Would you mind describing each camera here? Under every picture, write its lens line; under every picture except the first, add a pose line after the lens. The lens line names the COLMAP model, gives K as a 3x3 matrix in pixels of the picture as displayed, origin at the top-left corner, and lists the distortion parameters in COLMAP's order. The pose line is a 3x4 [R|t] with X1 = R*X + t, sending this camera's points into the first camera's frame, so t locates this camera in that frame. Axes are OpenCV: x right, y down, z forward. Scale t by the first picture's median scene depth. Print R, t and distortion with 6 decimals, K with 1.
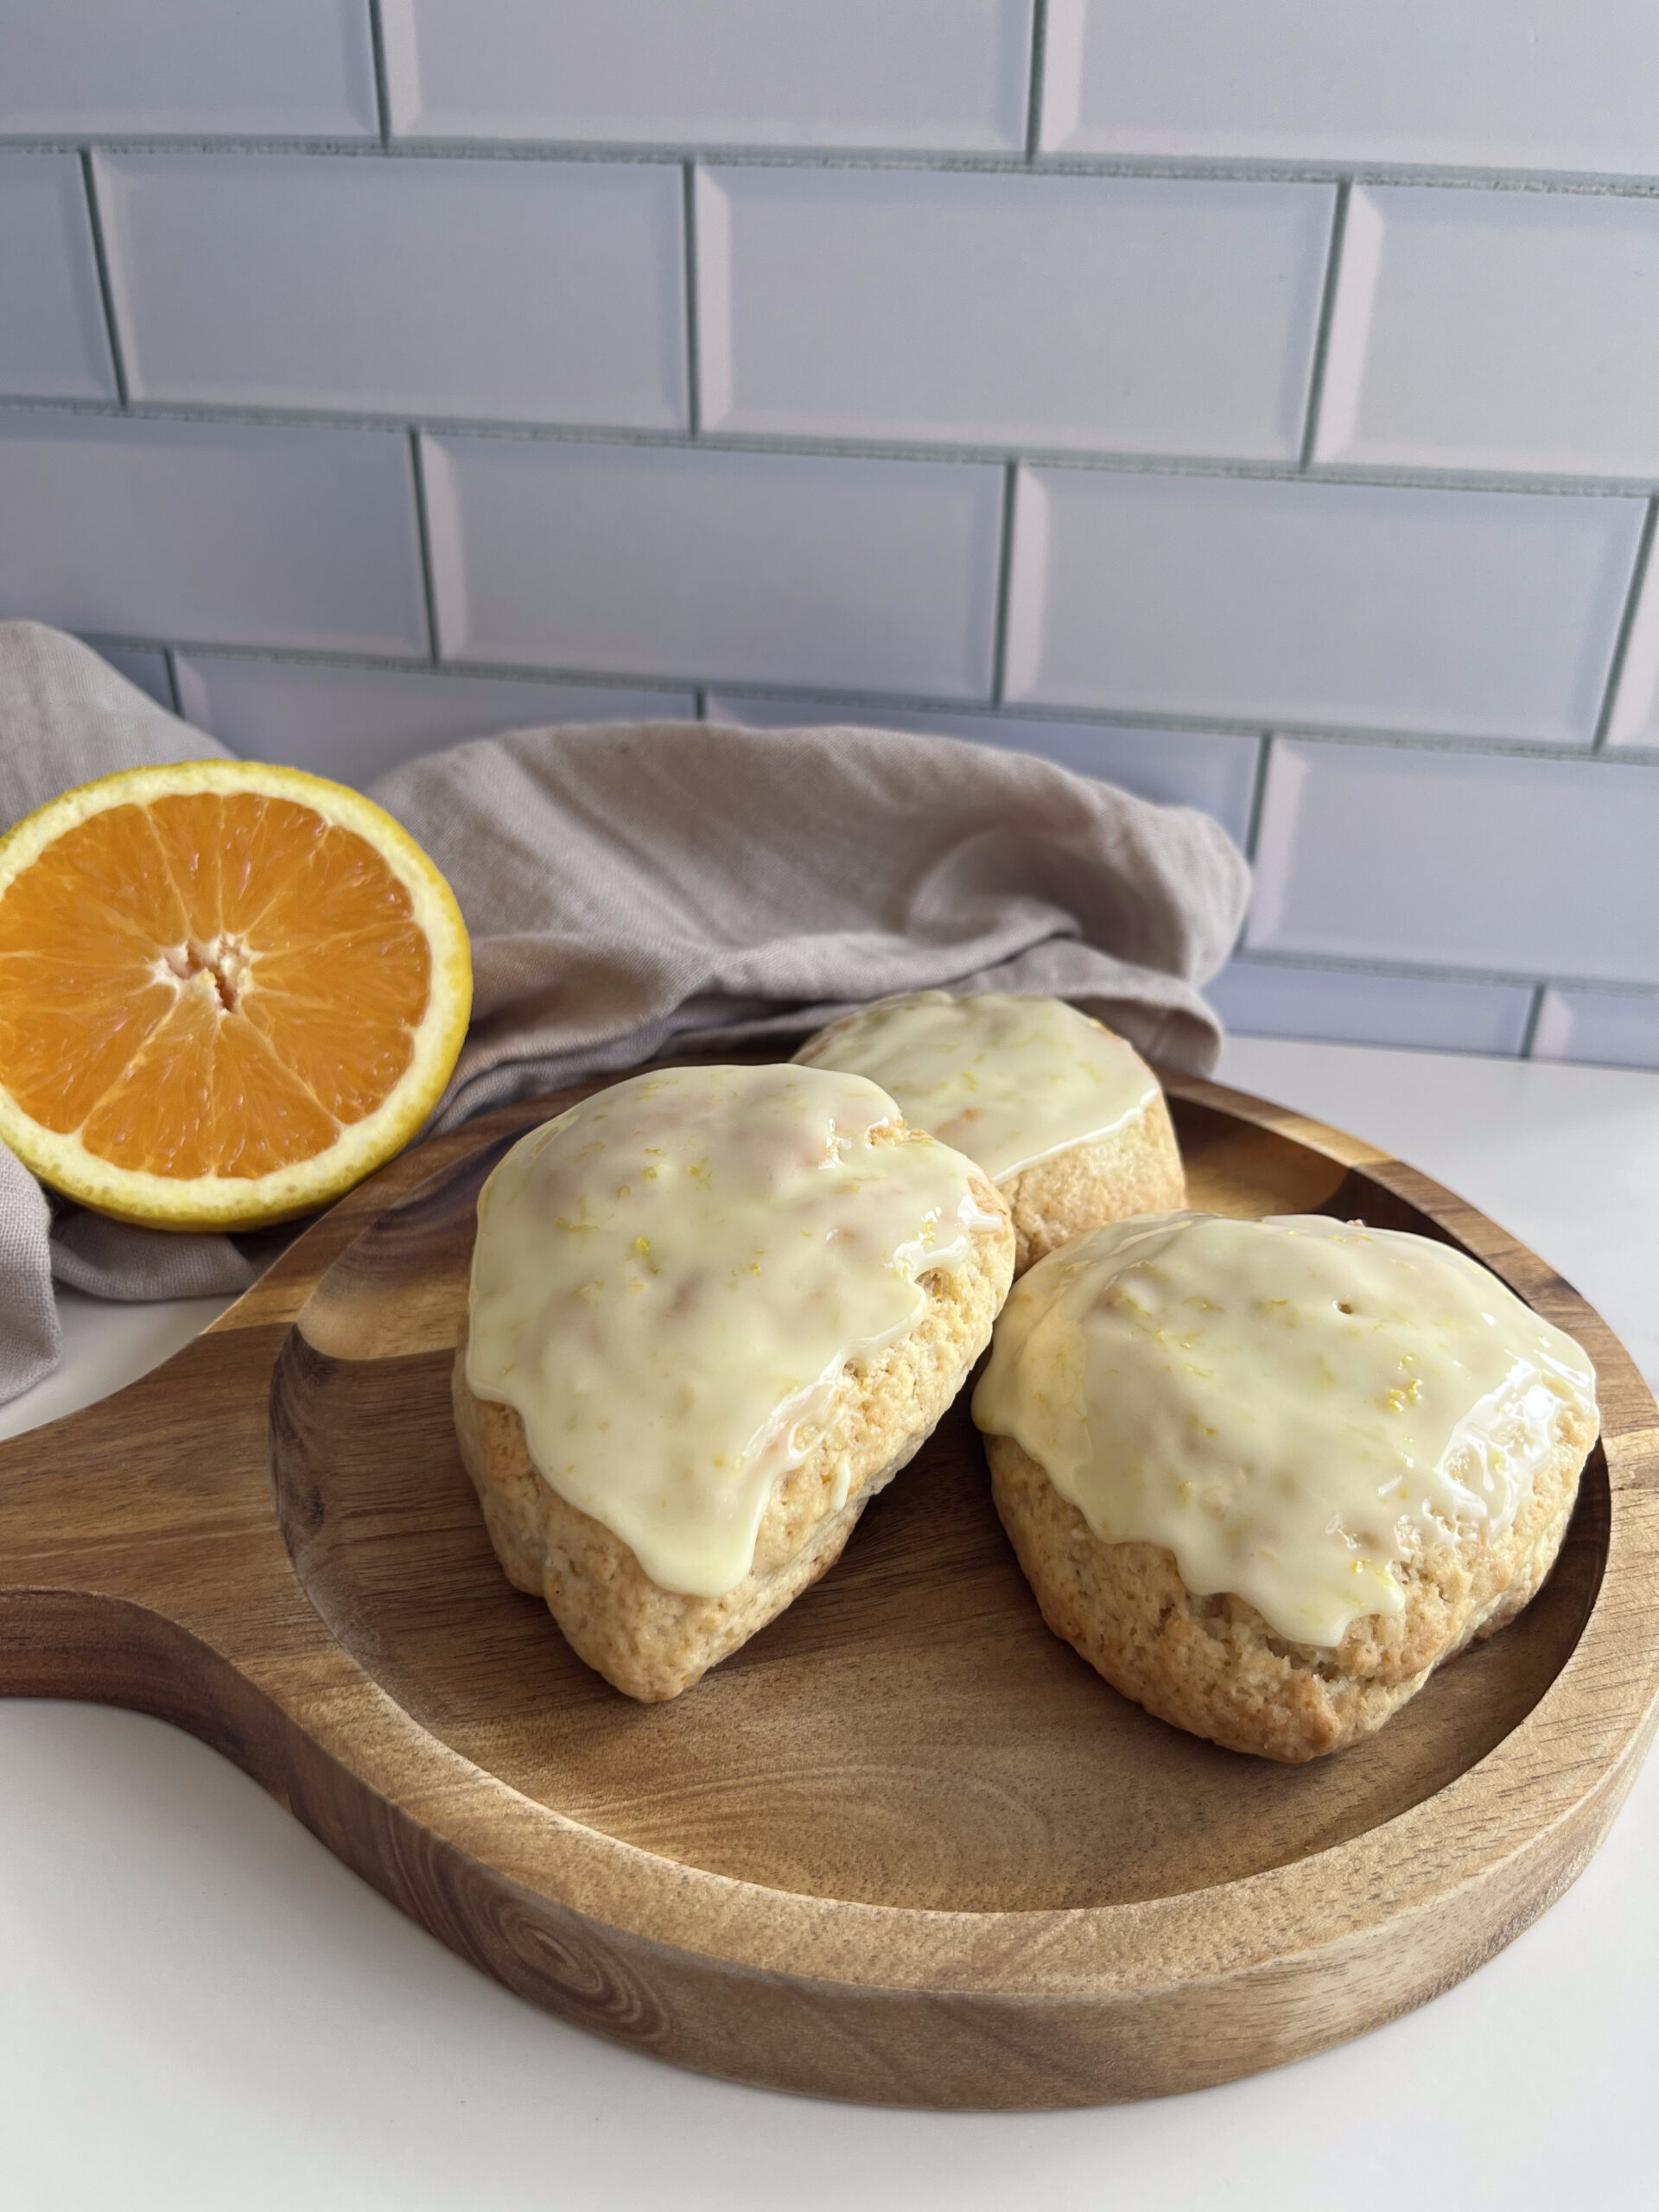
lens RADIAL K [[1755.8, 0, 873.2], [0, 1755.8, 1078.0], [0, 0, 1]] dist [0.016031, -0.041264]
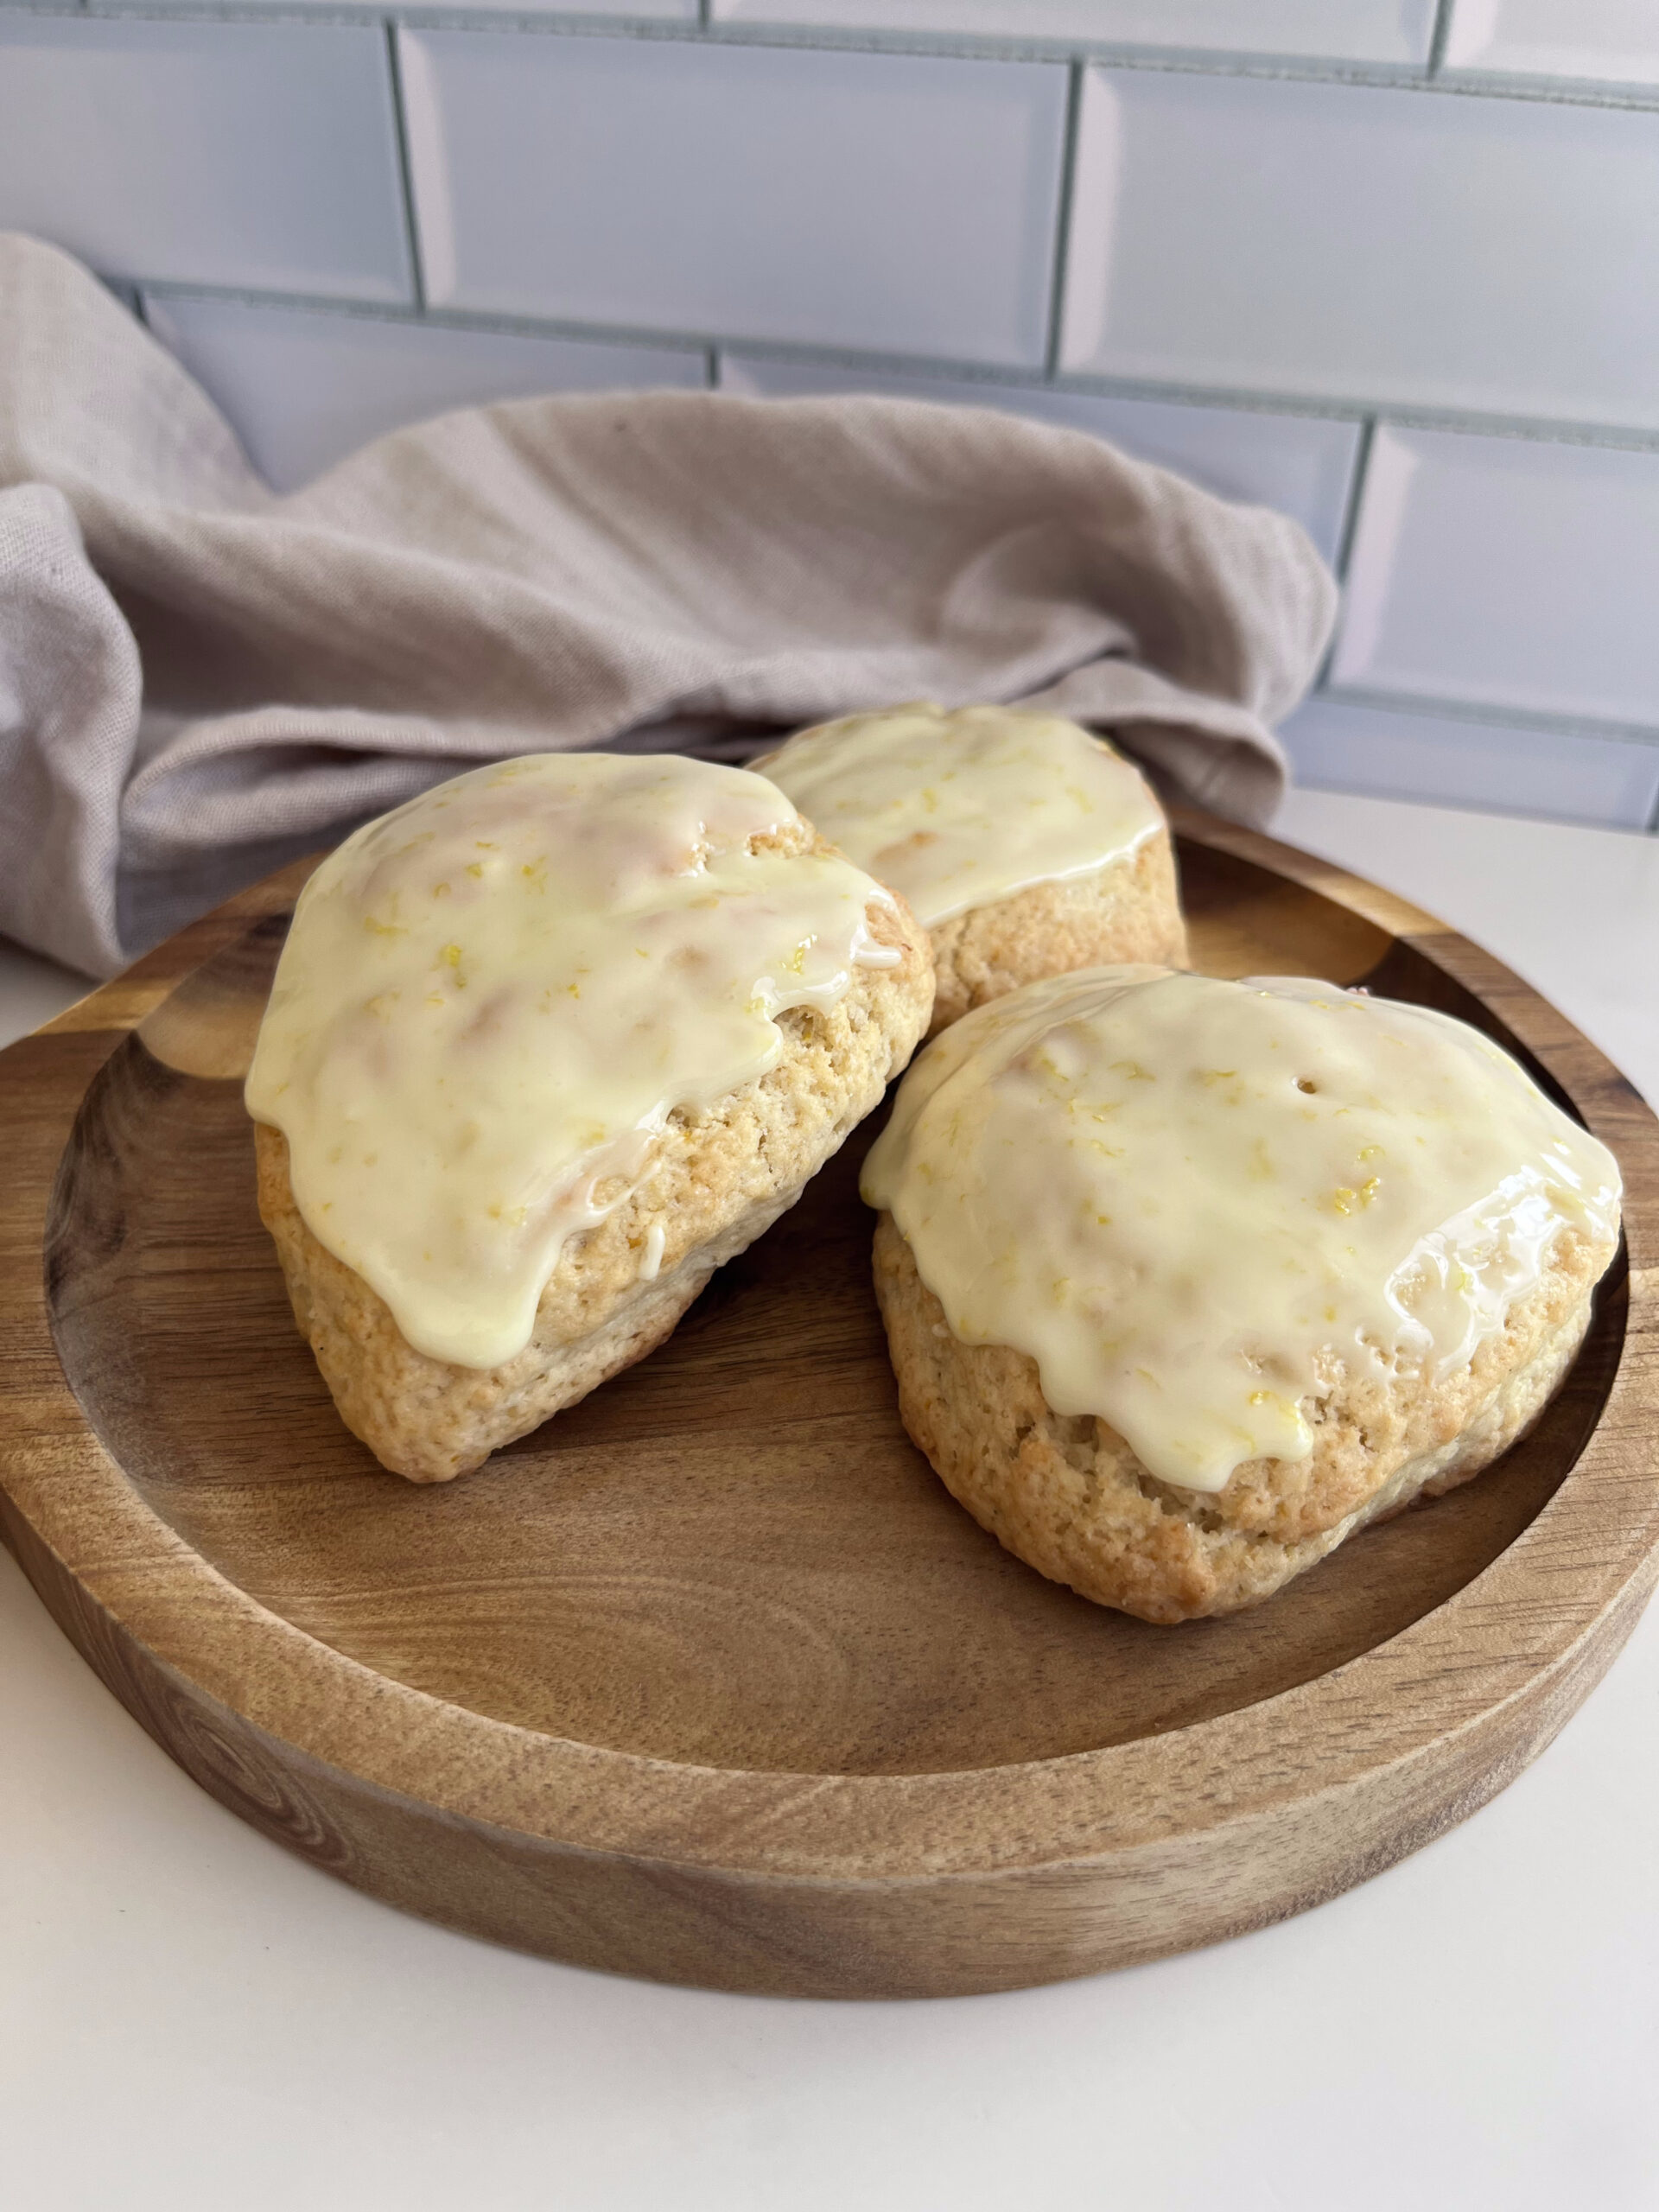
lens RADIAL K [[1755.8, 0, 908.1], [0, 1755.8, 1088.7], [0, 0, 1]] dist [0.016031, -0.041264]
pose [[0.993829, 0.067491, -0.088025, 0.171729], [-0.056060, 0.990391, 0.126425, 0.043288], [0.095712, -0.120710, 0.988063, 0.199001]]
